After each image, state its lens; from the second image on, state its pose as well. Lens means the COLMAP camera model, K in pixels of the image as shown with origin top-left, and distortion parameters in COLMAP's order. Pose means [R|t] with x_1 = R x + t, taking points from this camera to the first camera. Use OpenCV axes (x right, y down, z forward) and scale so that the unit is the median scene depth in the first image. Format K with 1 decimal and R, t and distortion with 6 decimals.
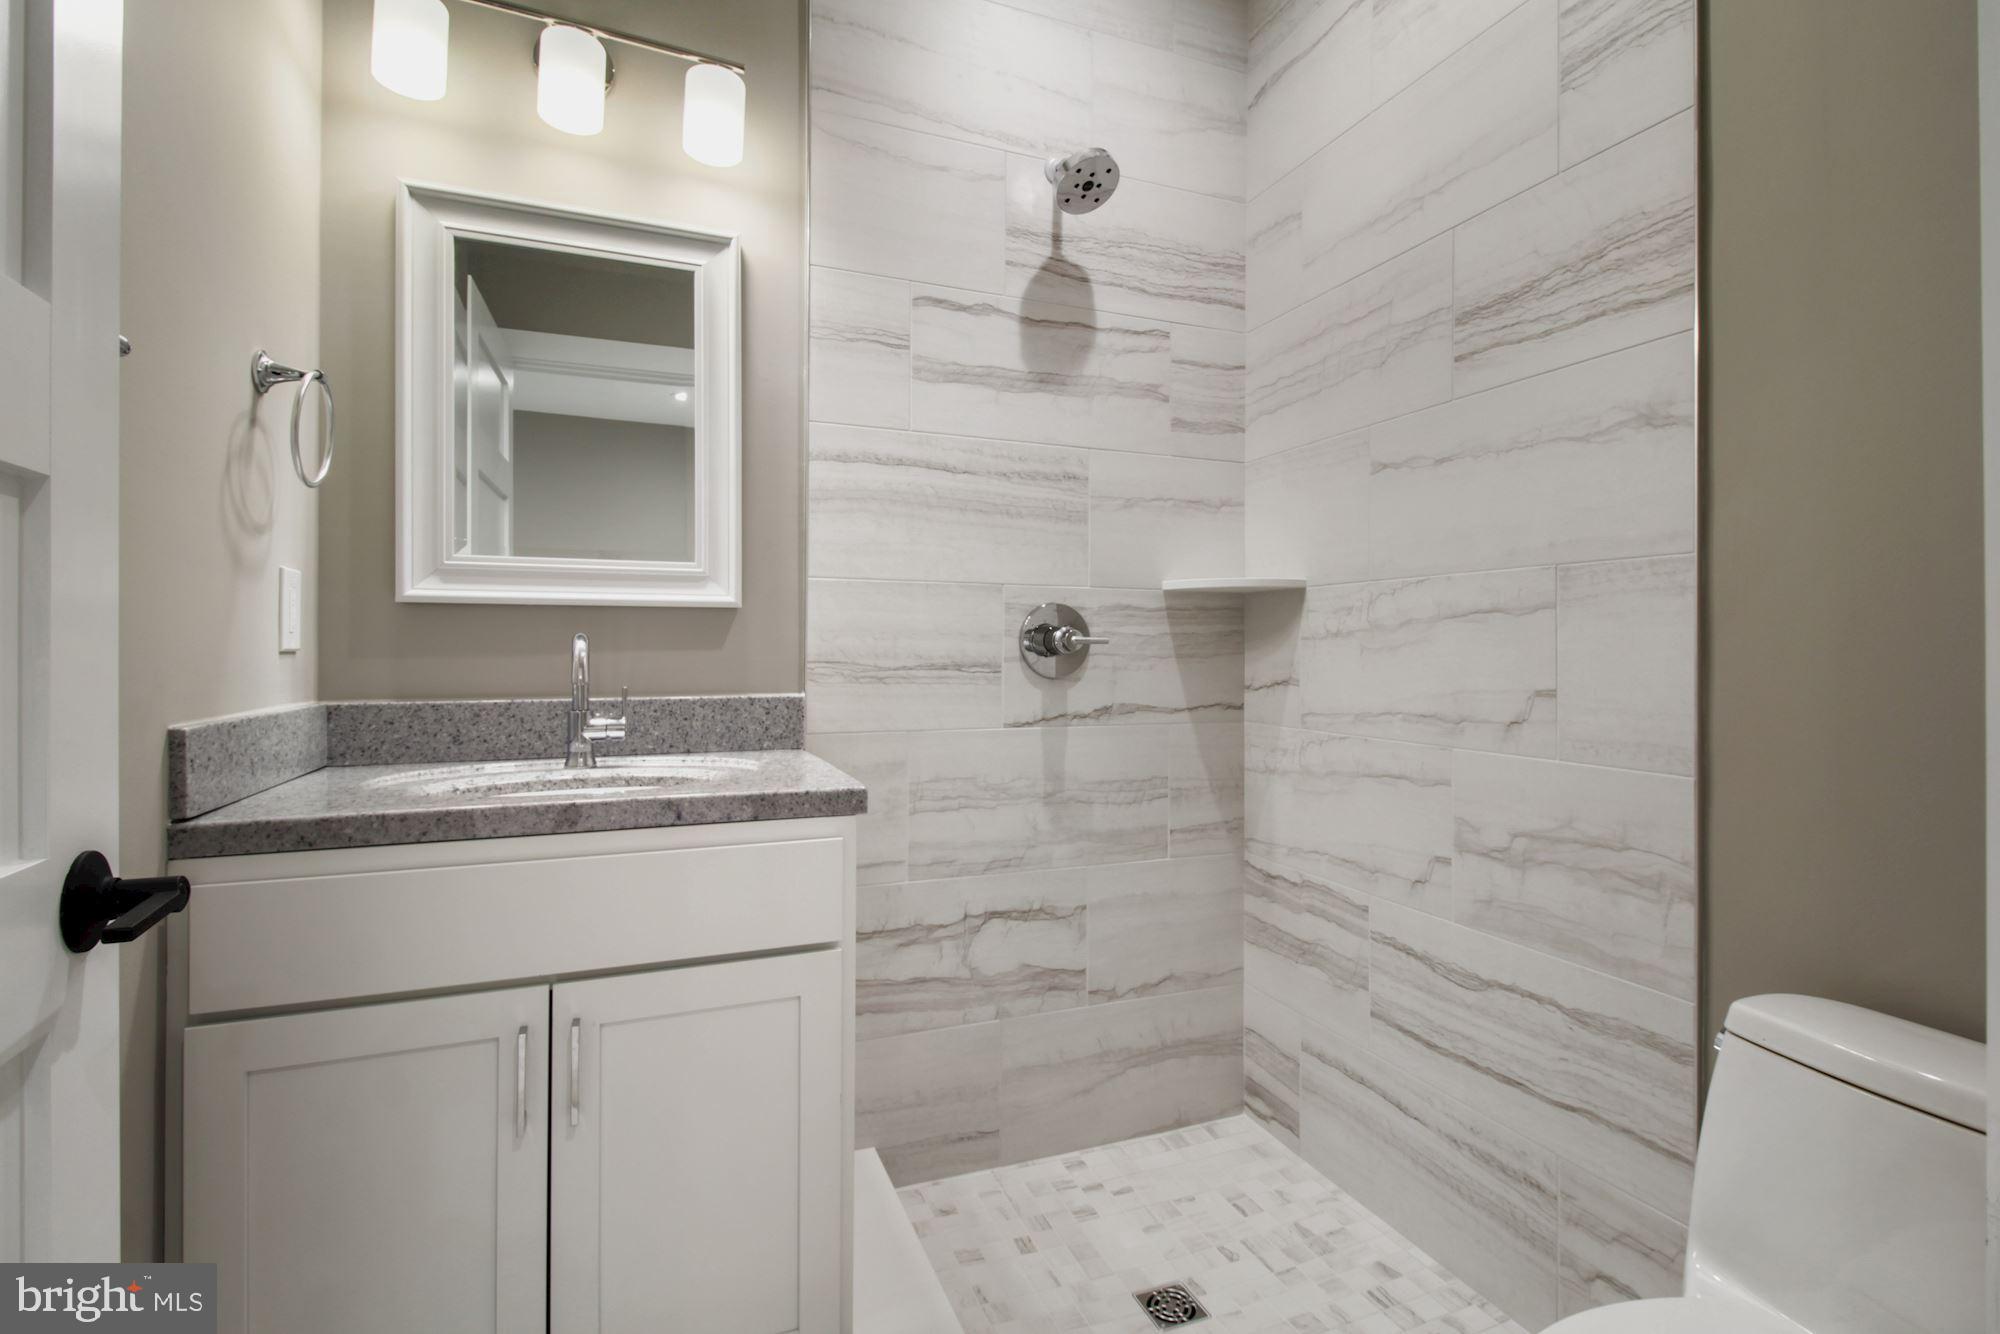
lens RADIAL K [[993.2, 0, 1003.0], [0, 993.2, 651.0], [0, 0, 1]] dist [0.030997, 0.000129]
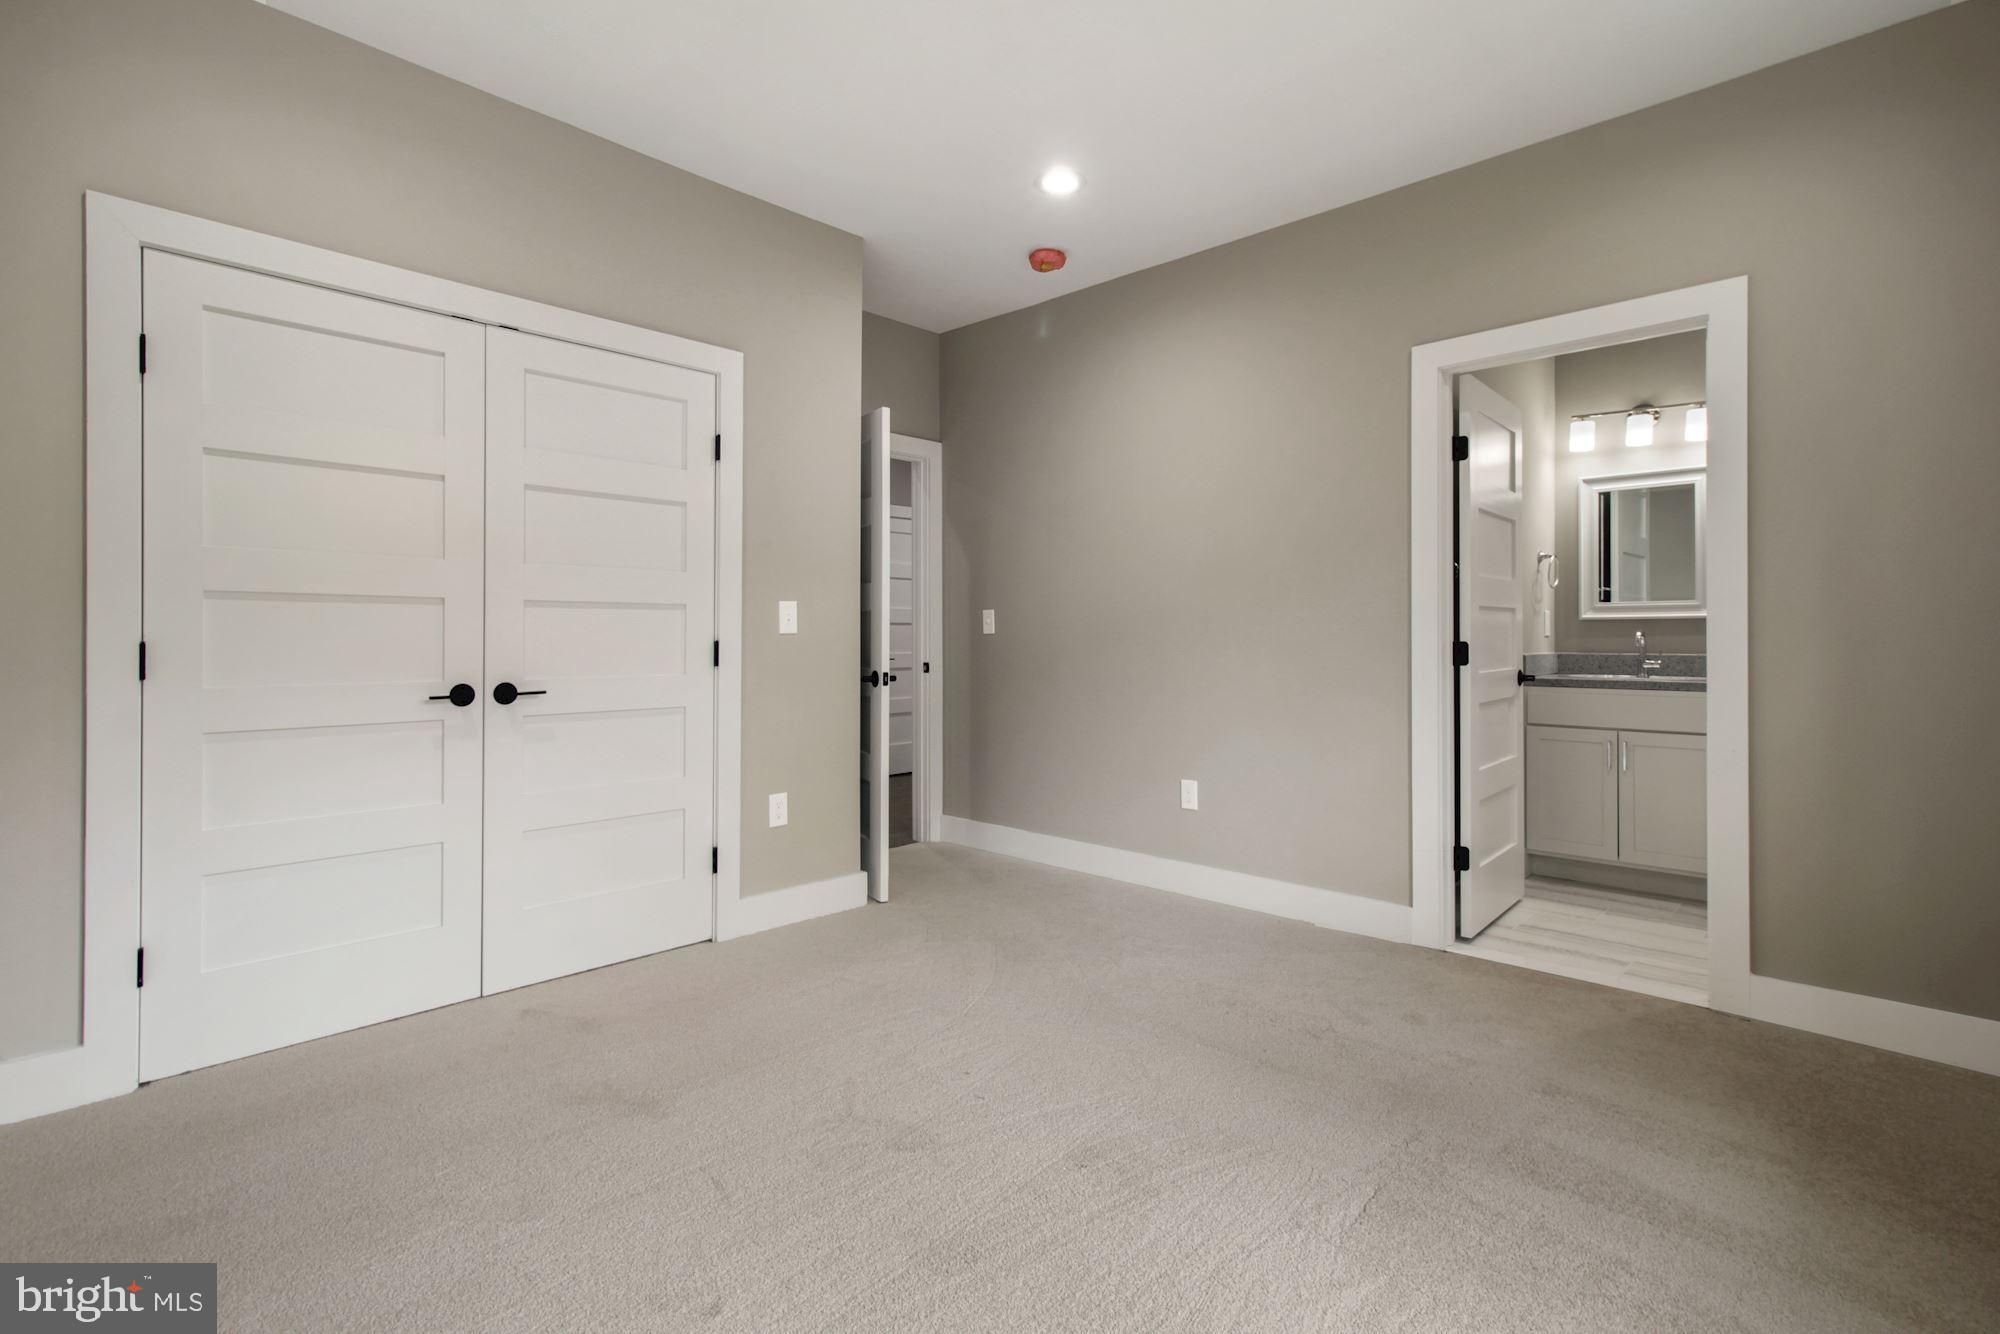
lens RADIAL K [[900.1, 0, 1008.9], [0, 900.1, 617.1], [0, 0, 1]] dist [-0.029348, 0.000201]
pose [[0.410983, -0.020050, -0.911423, 1.136861], [-0.002210, 0.999733, -0.022989, 0.007757], [0.911640, 0.011462, 0.410829, -1.673429]]
